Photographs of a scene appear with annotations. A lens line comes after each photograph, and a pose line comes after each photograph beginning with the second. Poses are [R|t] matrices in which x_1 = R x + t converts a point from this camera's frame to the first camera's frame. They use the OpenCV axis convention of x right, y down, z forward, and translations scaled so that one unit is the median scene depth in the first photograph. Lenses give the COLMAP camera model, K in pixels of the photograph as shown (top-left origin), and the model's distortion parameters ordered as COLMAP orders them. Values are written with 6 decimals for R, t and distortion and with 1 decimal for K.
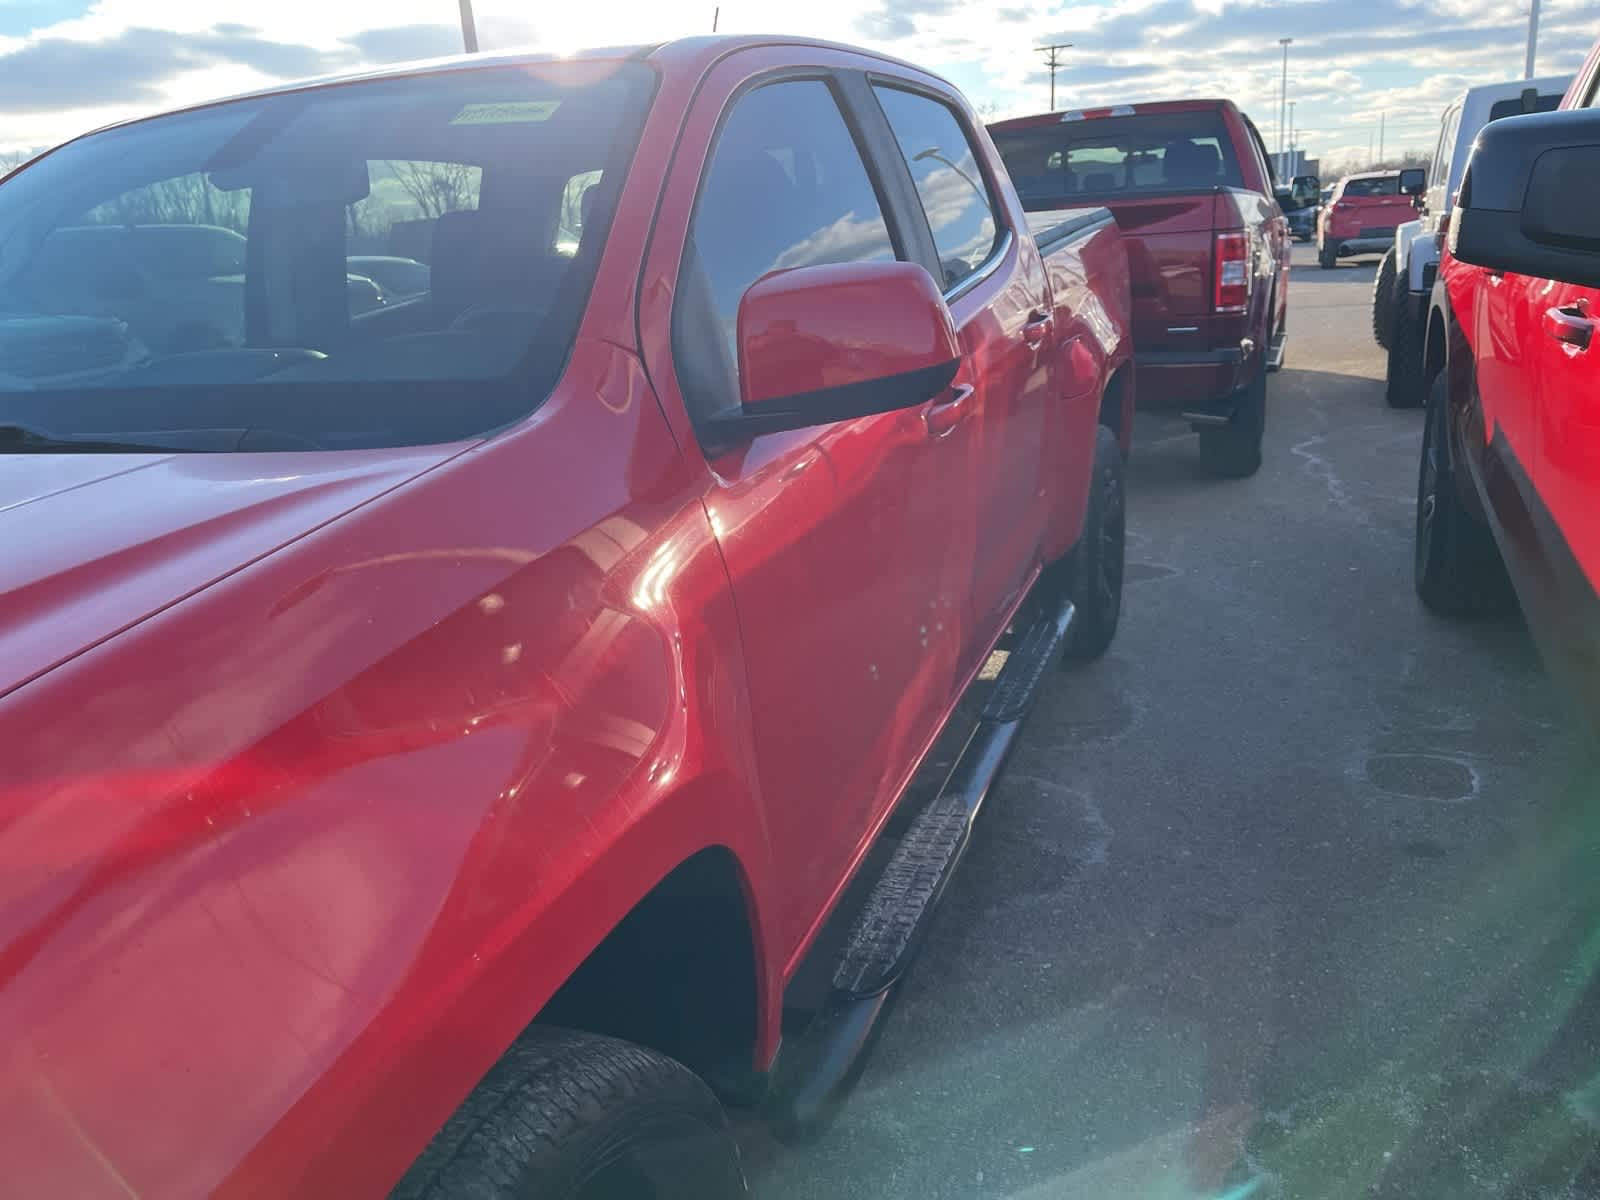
lens RADIAL K [[1212.0, 0, 812.5], [0, 1212.0, 605.7], [0, 0, 1]] dist [0.051015, -0.063343]
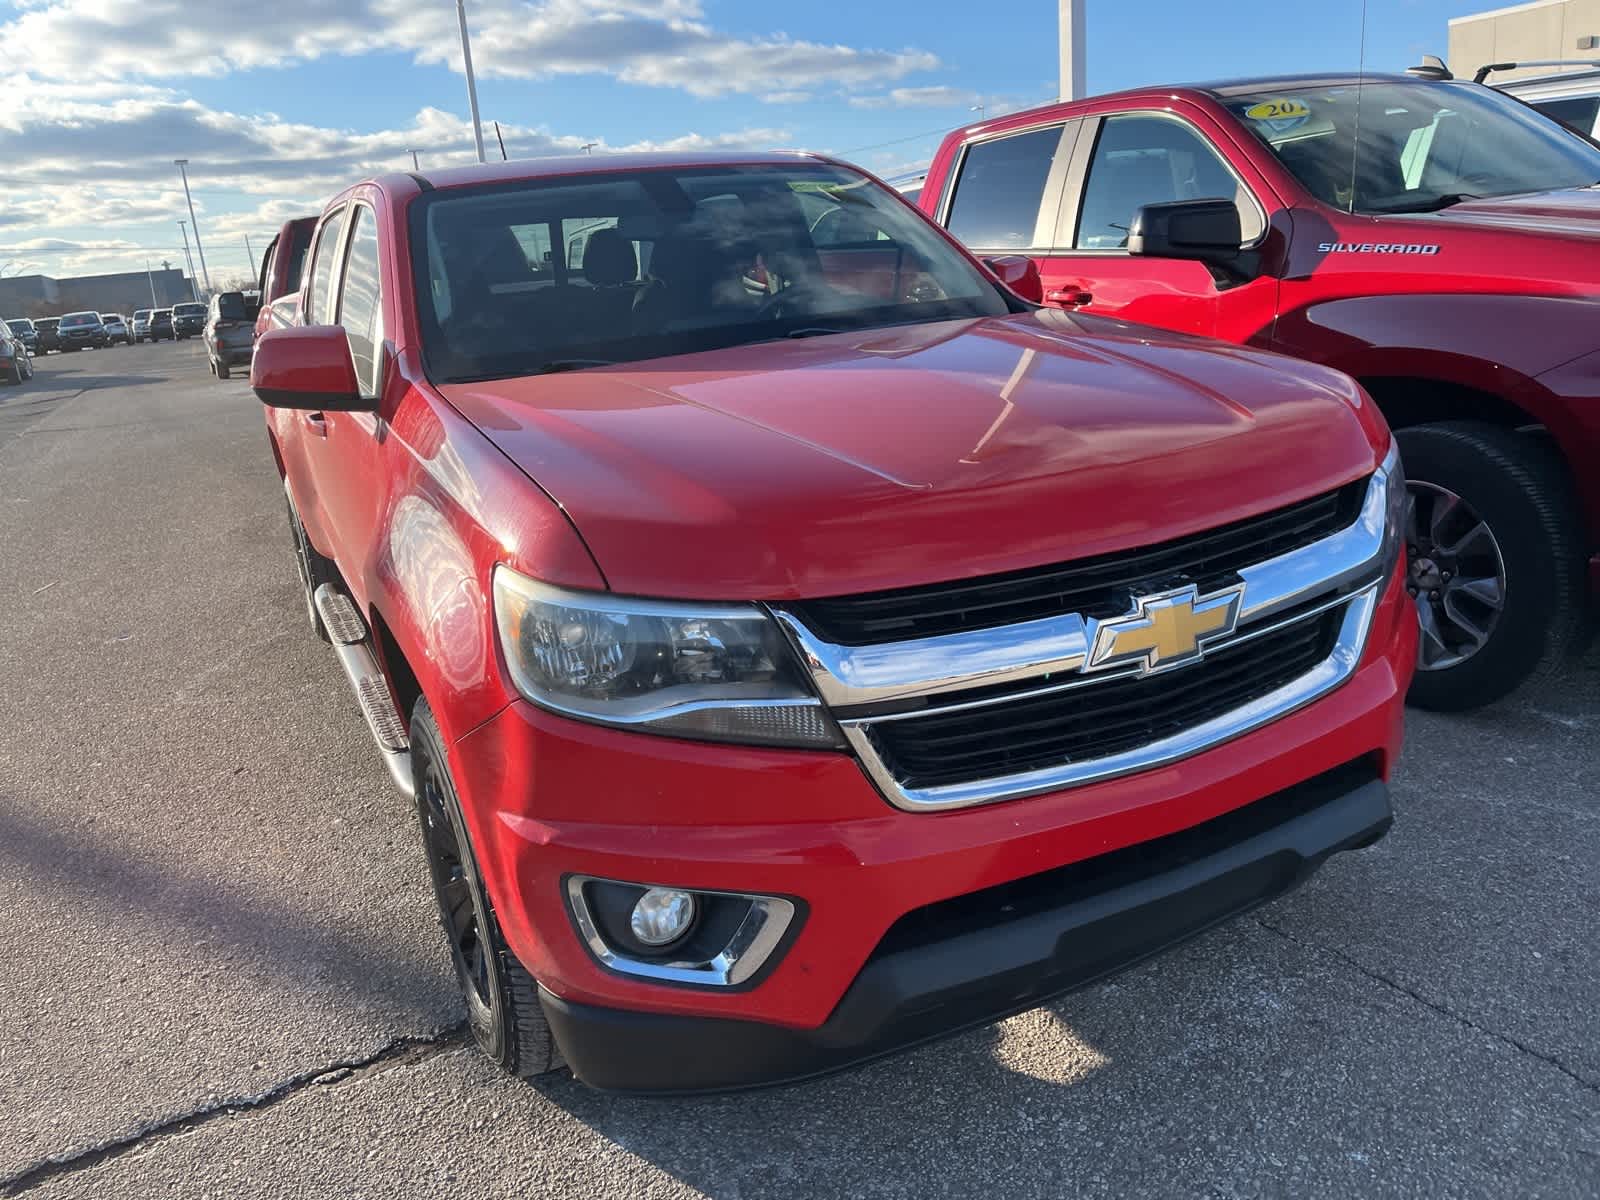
lens RADIAL K [[1208.2, 0, 784.6], [0, 1208.2, 612.5], [0, 0, 1]] dist [0.078168, -0.105712]
pose [[0.684426, -0.199296, 0.701315, -0.733443], [0.257333, 0.966040, 0.023389, 0.082103], [-0.682159, 0.164463, 0.712468, -0.101392]]
